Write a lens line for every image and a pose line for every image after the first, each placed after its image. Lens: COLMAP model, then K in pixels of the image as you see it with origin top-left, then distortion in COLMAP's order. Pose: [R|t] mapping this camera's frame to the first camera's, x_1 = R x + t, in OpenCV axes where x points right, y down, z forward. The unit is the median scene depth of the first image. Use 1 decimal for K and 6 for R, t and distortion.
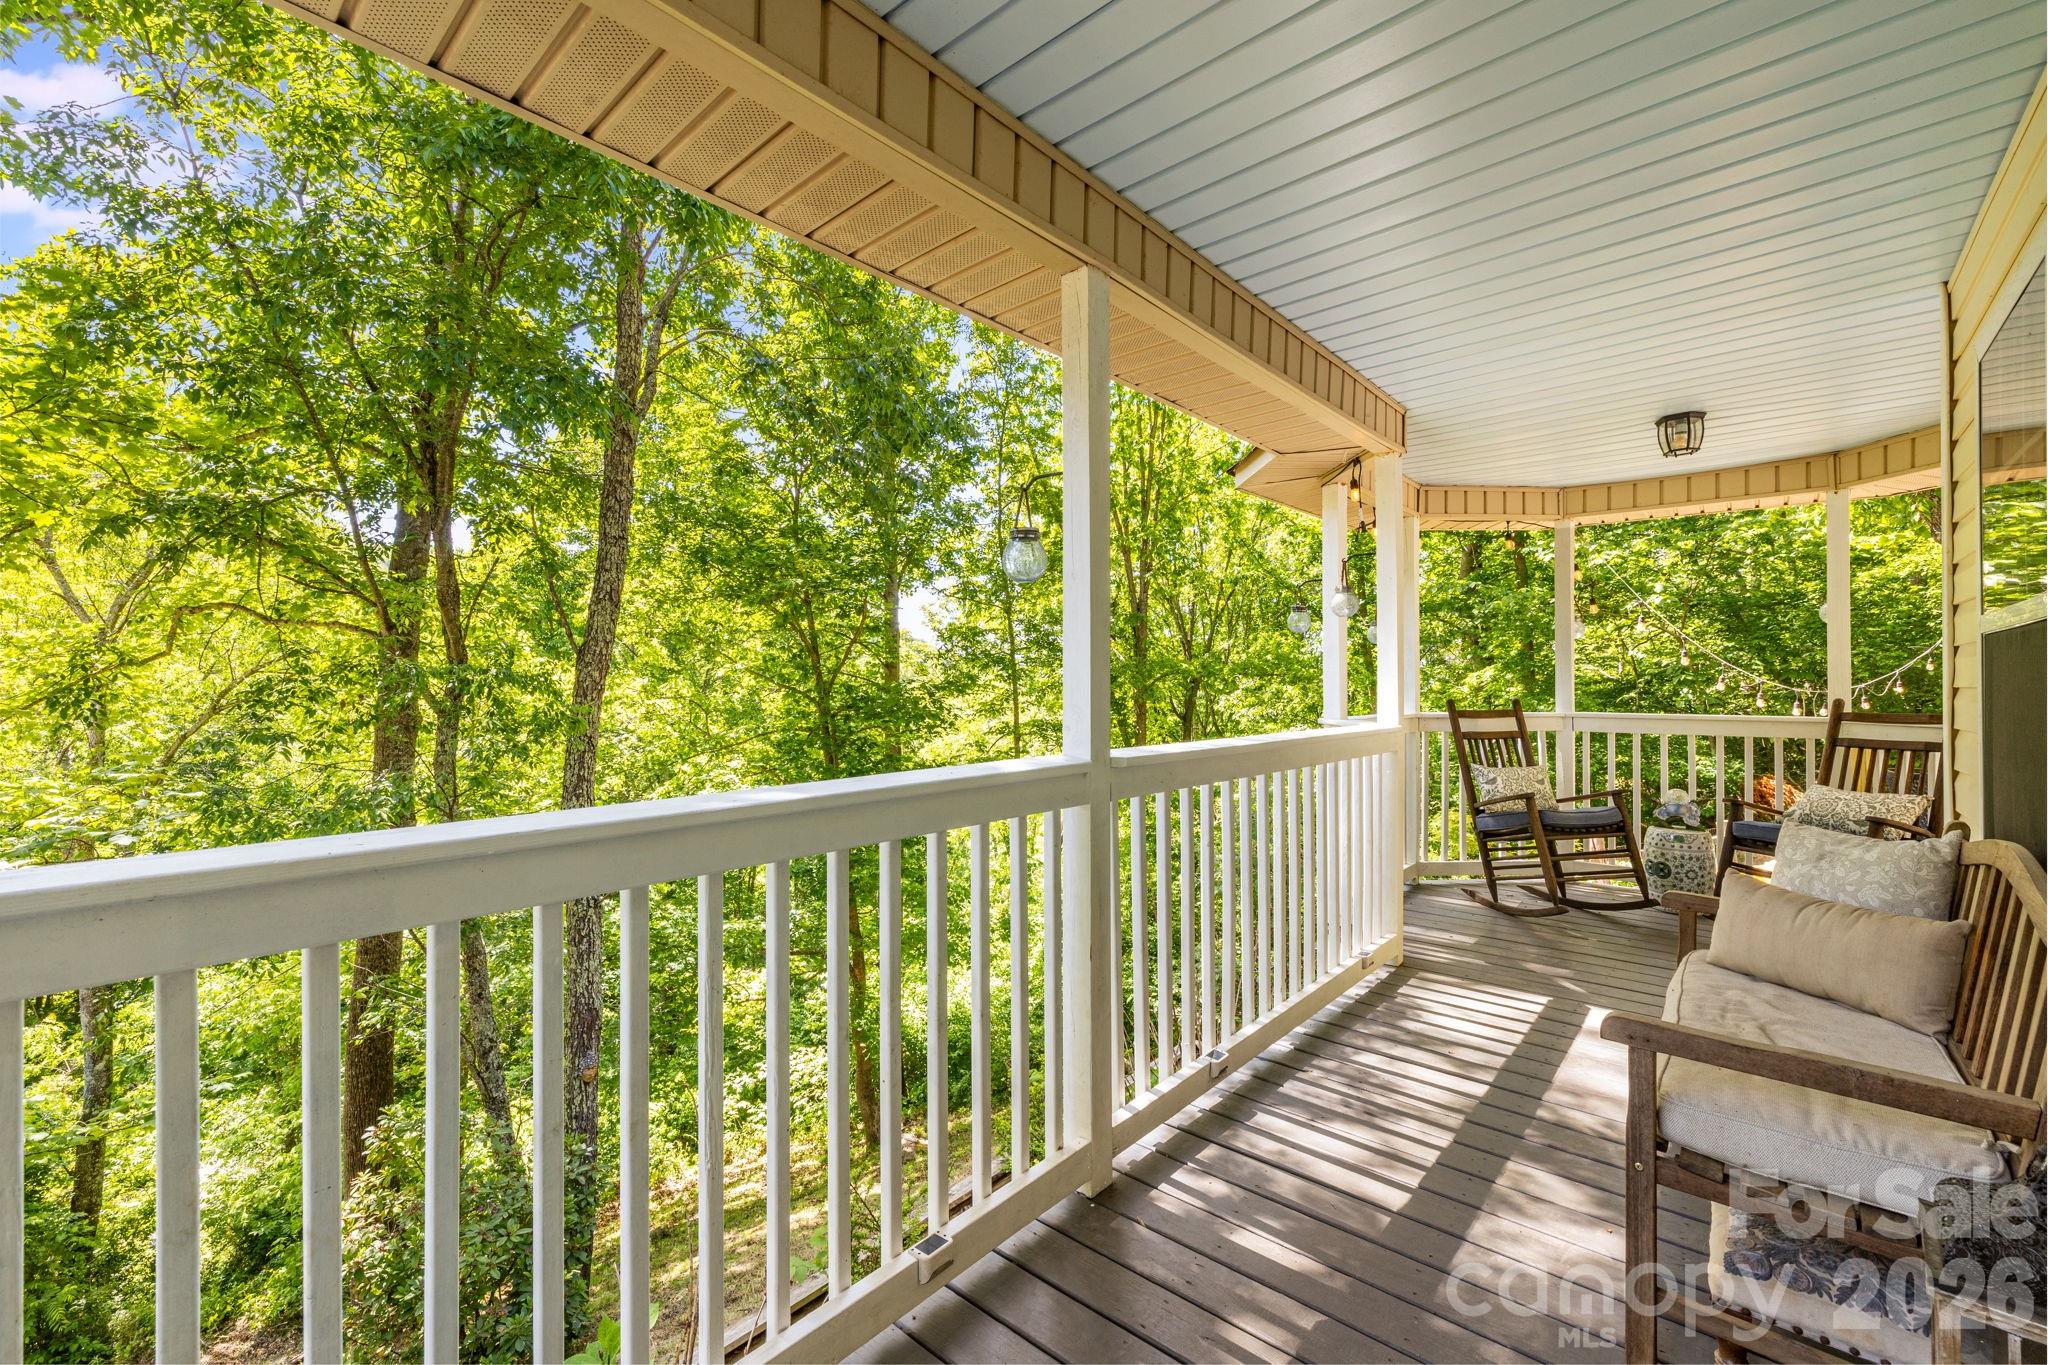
lens RADIAL K [[839.2, 0, 1019.0], [0, 839.2, 679.0], [0, 0, 1]] dist [0.003786, 0.000411]
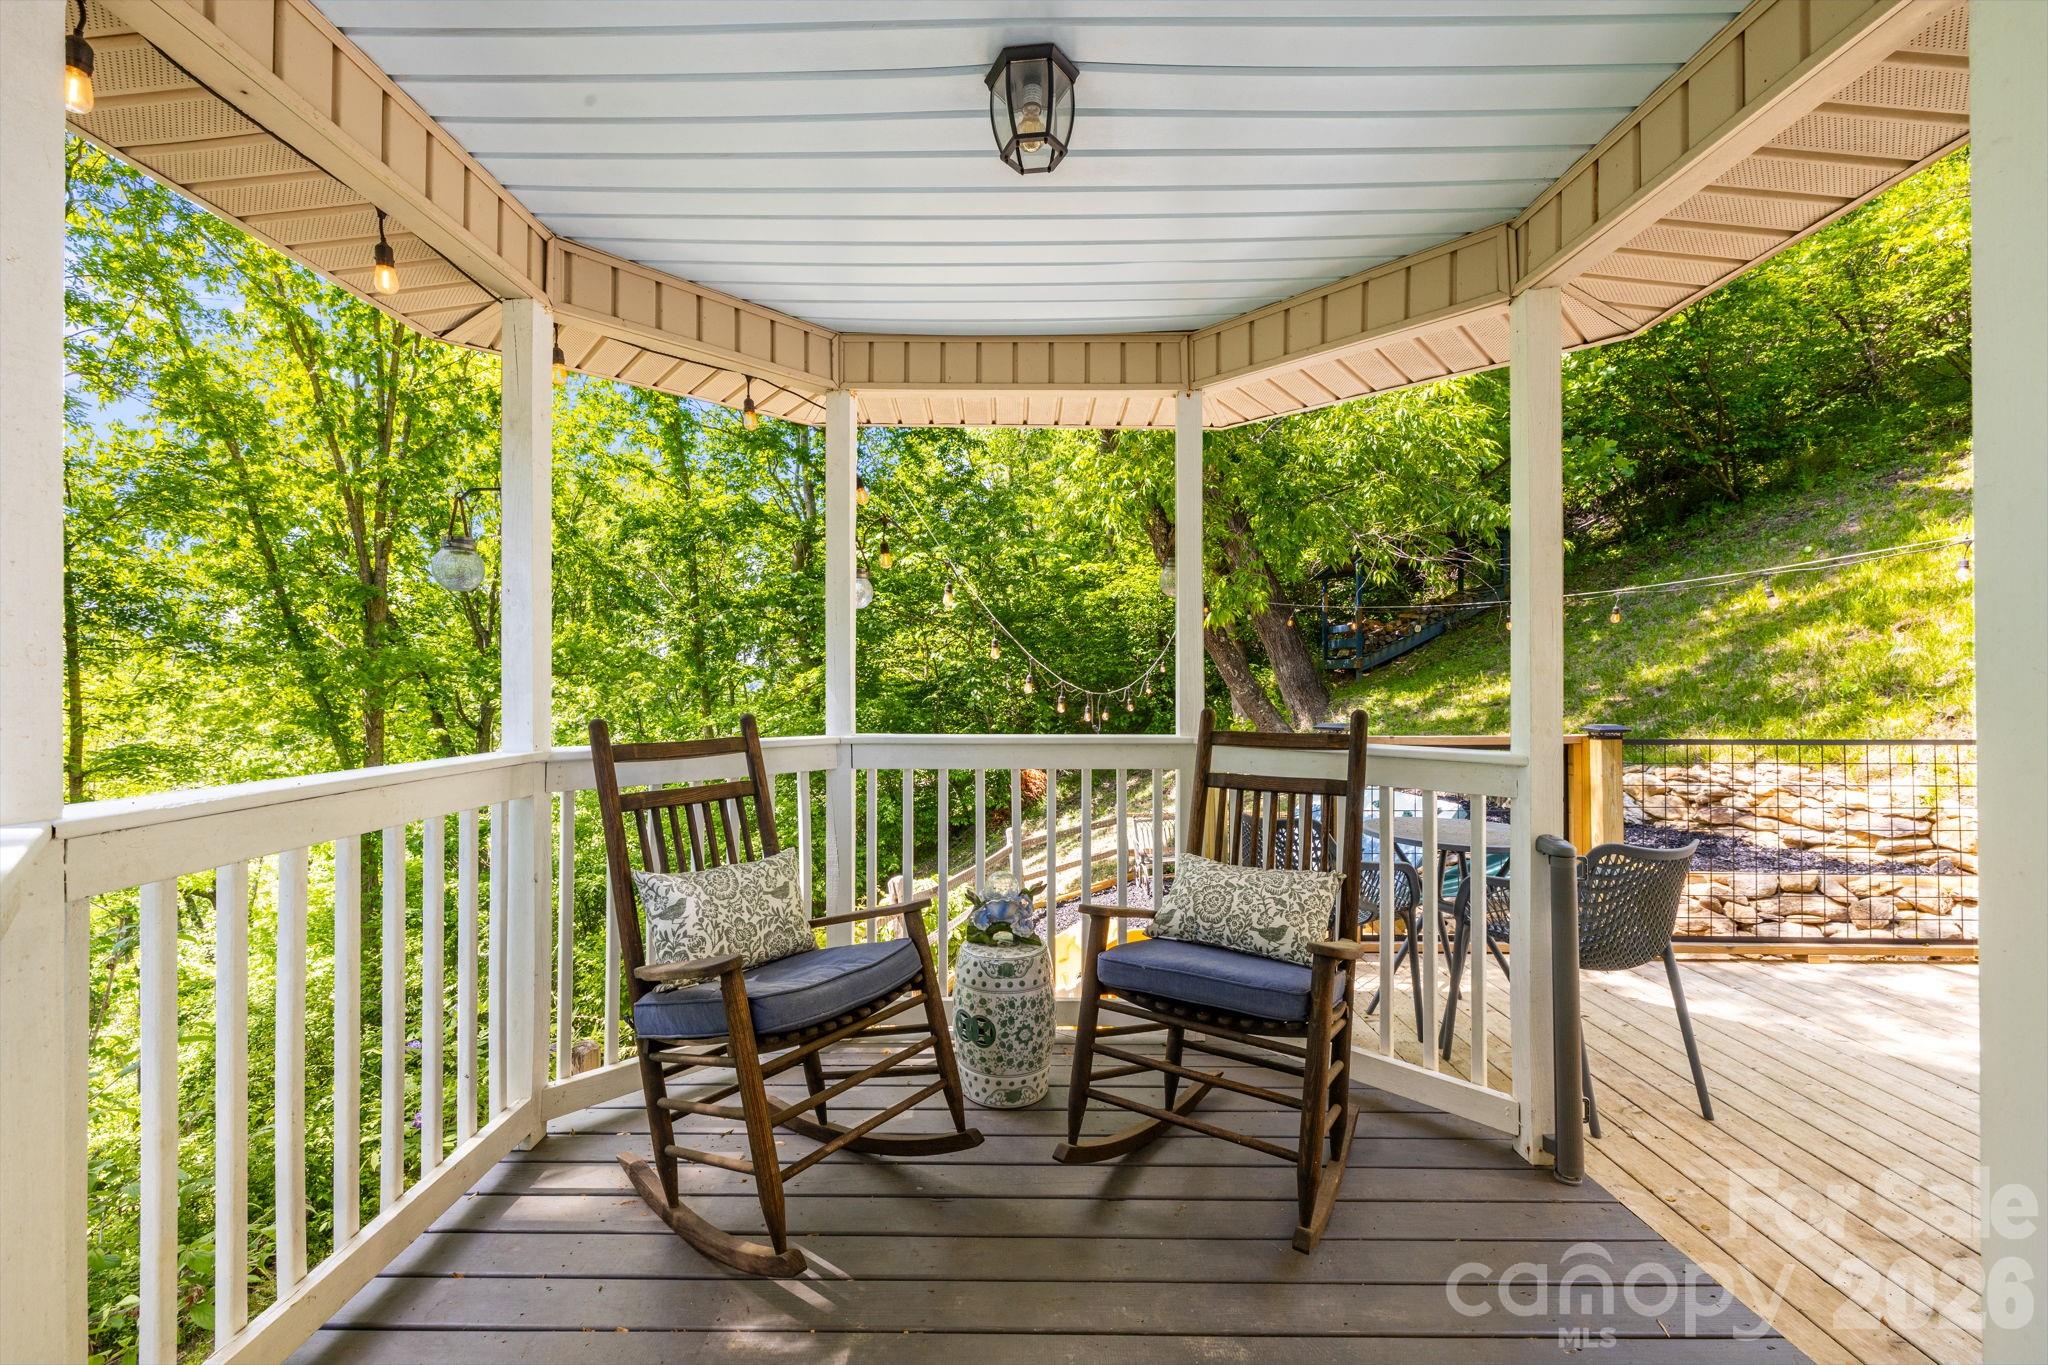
lens RADIAL K [[839.2, 0, 1022.1], [0, 839.2, 681.6], [0, 0, 1]] dist [0.003786, 0.000411]
pose [[0.741850, 0.003797, 0.670556, 0.116685], [-0.004493, 0.999990, -0.000691, 0.001150], [-0.670551, -0.002500, 0.741859, 0.161508]]
